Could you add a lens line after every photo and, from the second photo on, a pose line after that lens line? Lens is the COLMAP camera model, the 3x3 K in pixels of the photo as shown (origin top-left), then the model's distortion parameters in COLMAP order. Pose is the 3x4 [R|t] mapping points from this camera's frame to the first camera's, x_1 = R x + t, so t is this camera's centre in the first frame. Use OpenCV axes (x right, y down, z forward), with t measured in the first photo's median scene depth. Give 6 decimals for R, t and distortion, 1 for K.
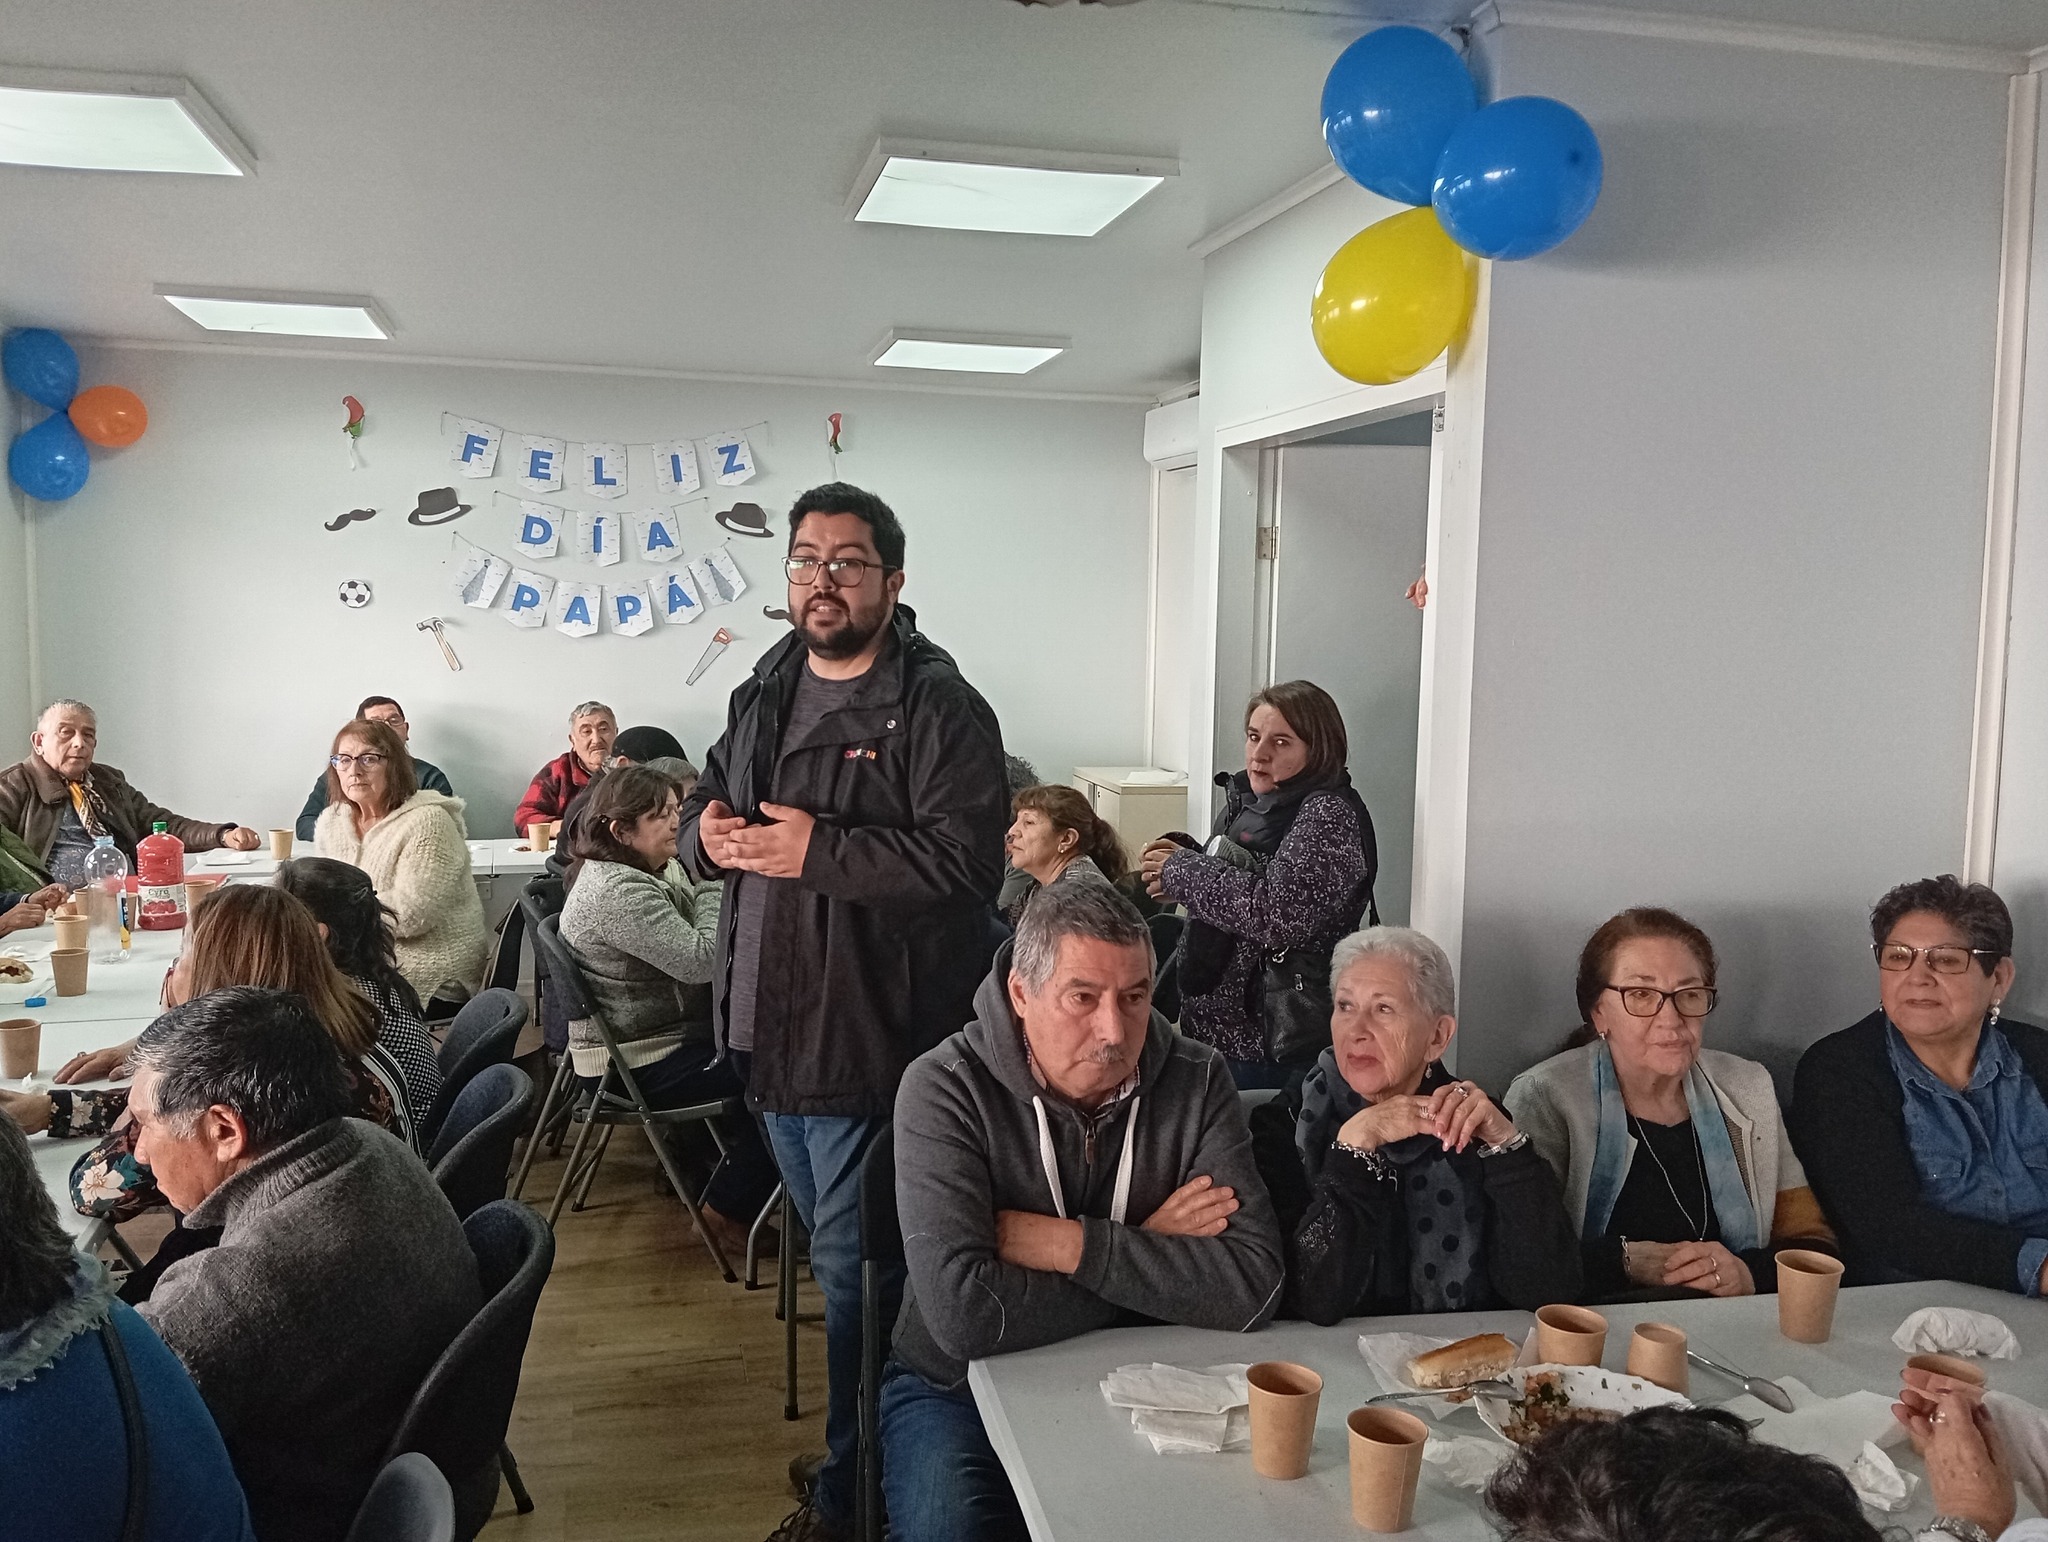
lens RADIAL K [[1690.7, 0, 1024.0], [0, 1690.7, 771.0], [0, 0, 1]] dist [0.112308, -0.204973]
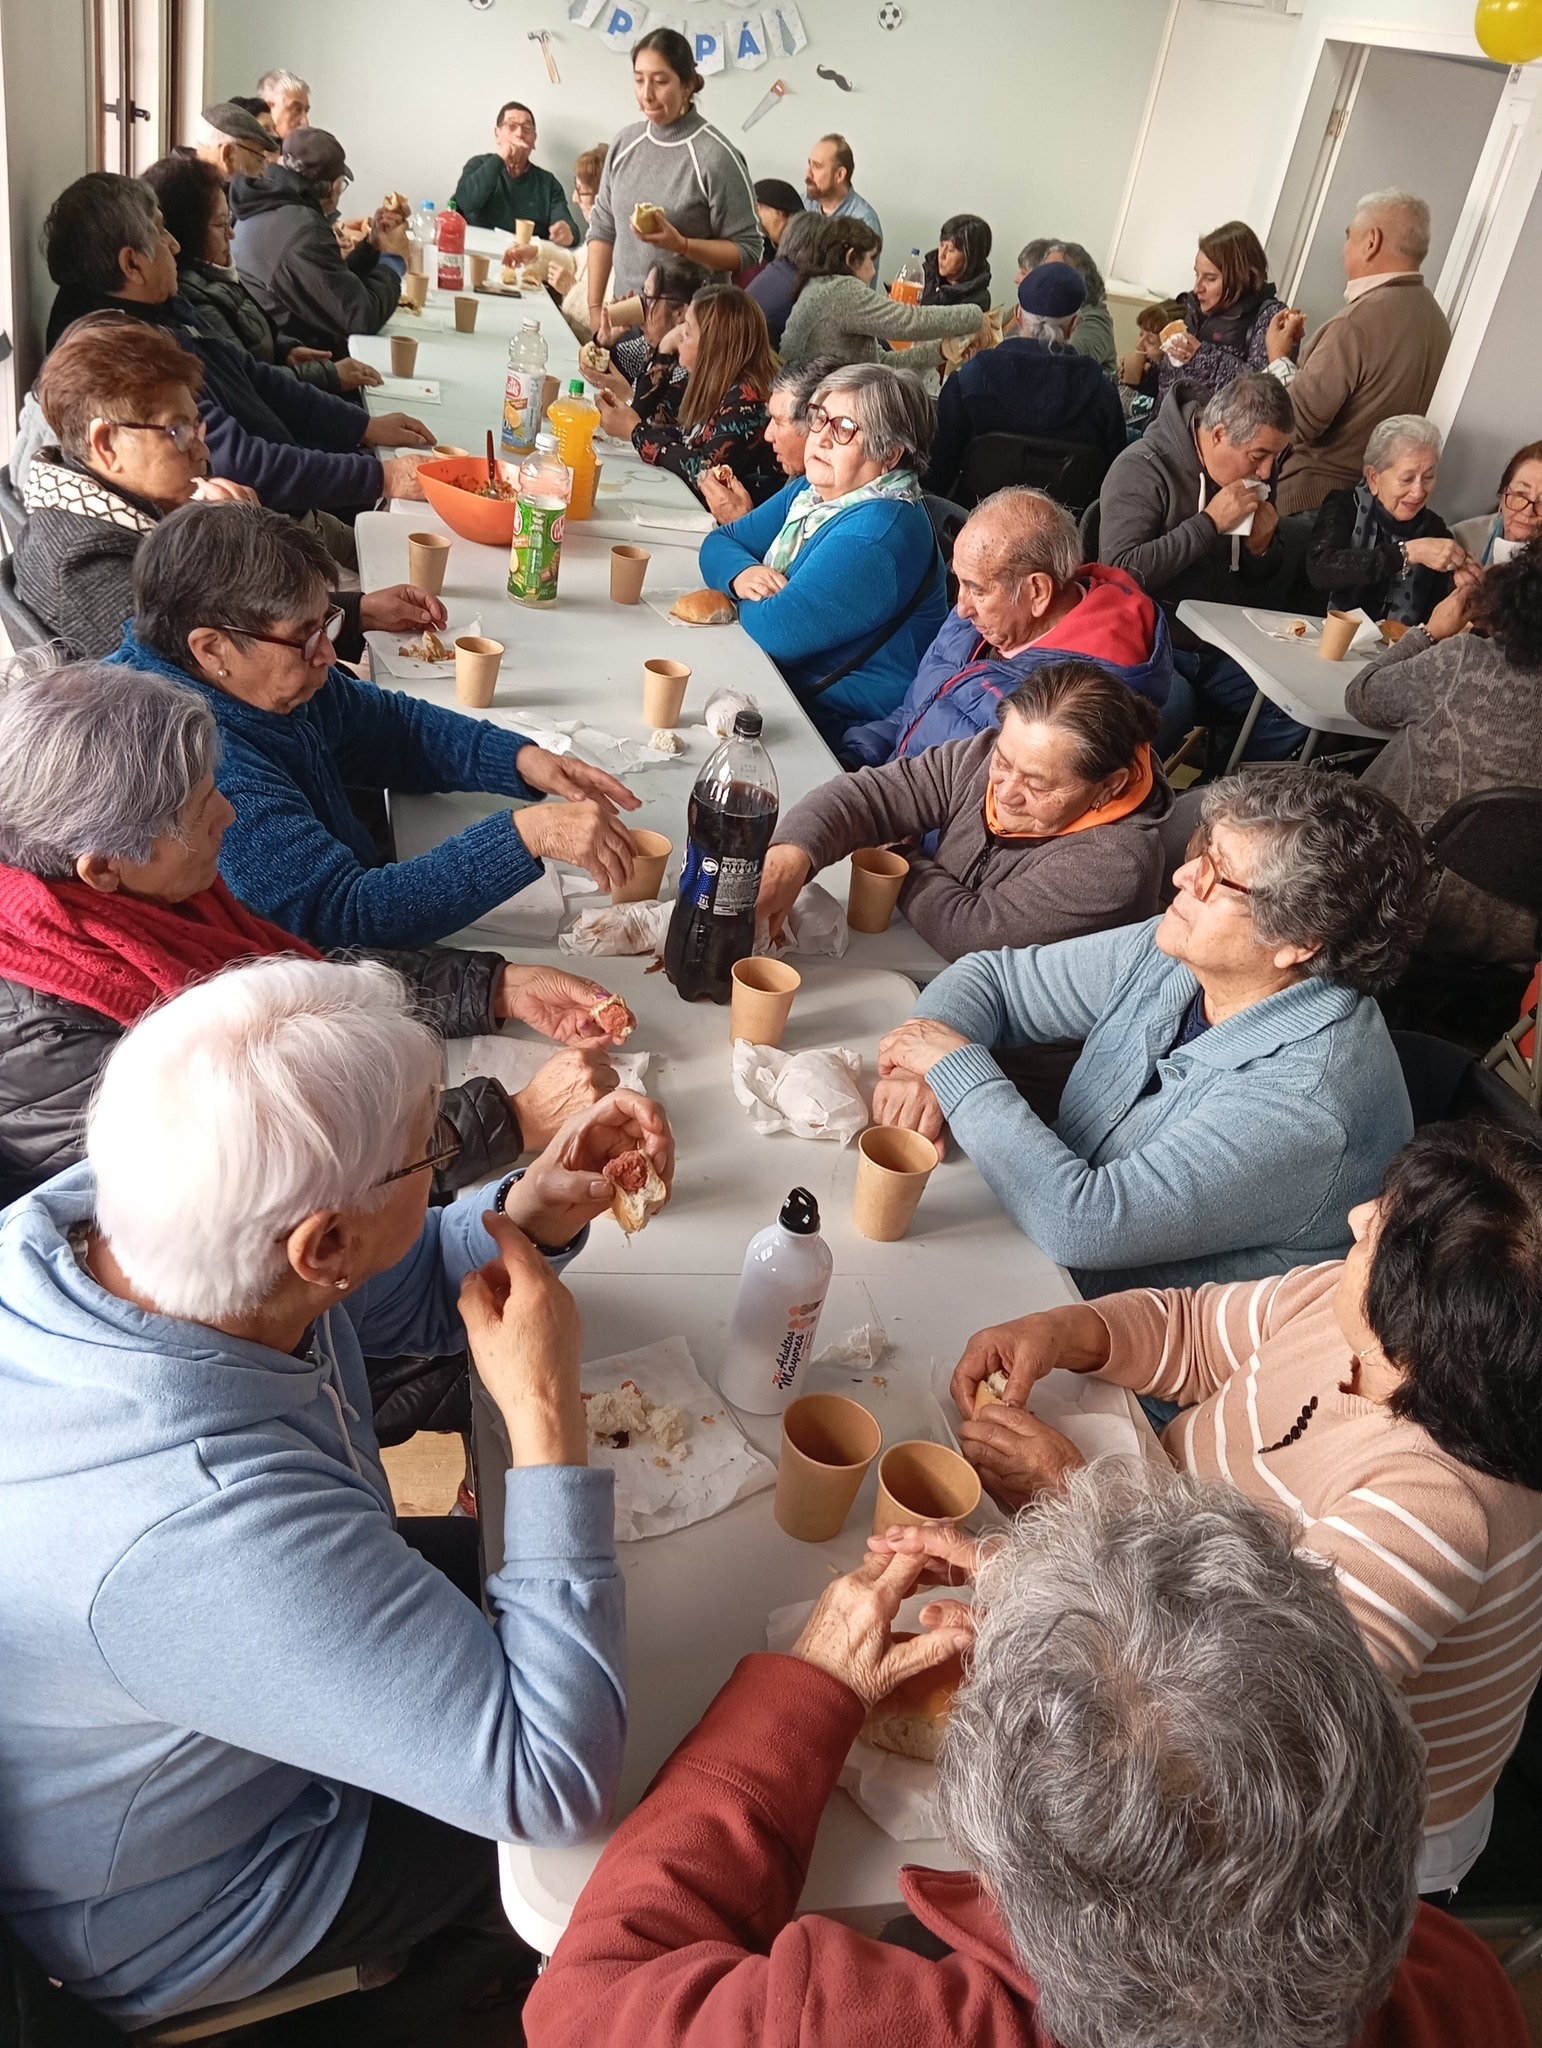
lens RADIAL K [[1690.7, 0, 771.0], [0, 1690.7, 1024.0], [0, 0, 1]] dist [0.112308, -0.204973]
pose [[0.987191, 0.144983, 0.066585, -0.189175], [-0.159538, 0.893984, 0.418736, 0.000414], [0.001183, -0.423996, 0.905663, -0.342787]]
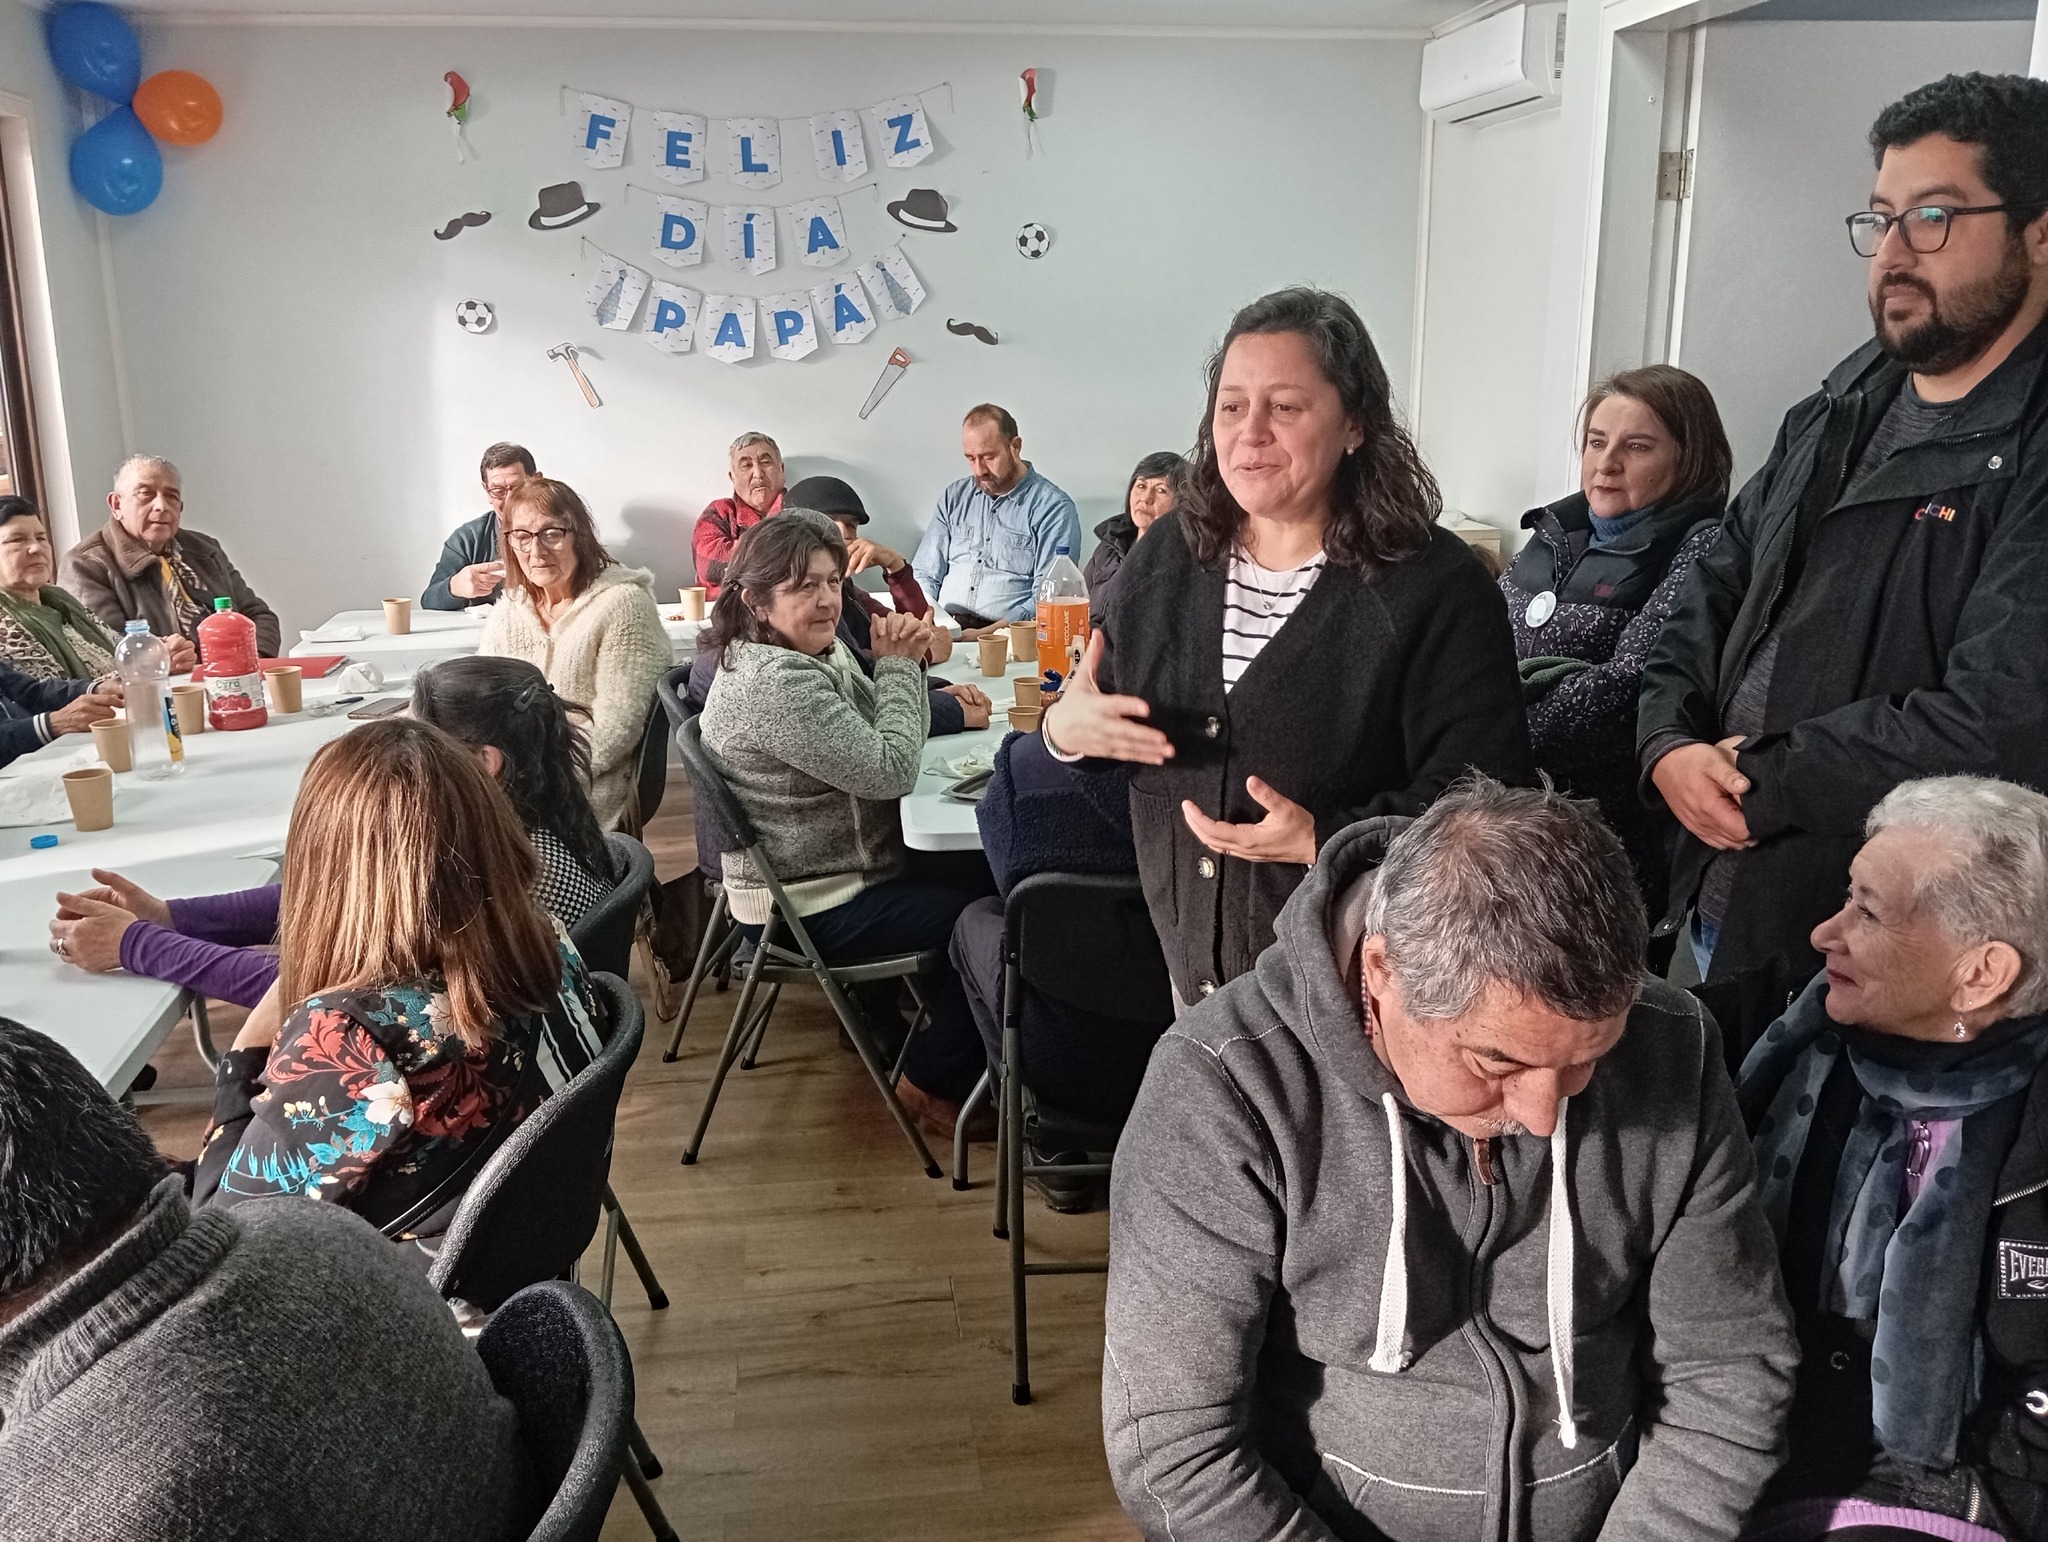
lens RADIAL K [[1690.7, 0, 1024.0], [0, 1690.7, 771.0], [0, 0, 1]] dist [0.112308, -0.204973]
pose [[0.994197, -0.001555, -0.107568, -0.029825], [0.017765, 0.988540, 0.149908, -0.002999], [0.106102, -0.150949, 0.982831, 0.169184]]
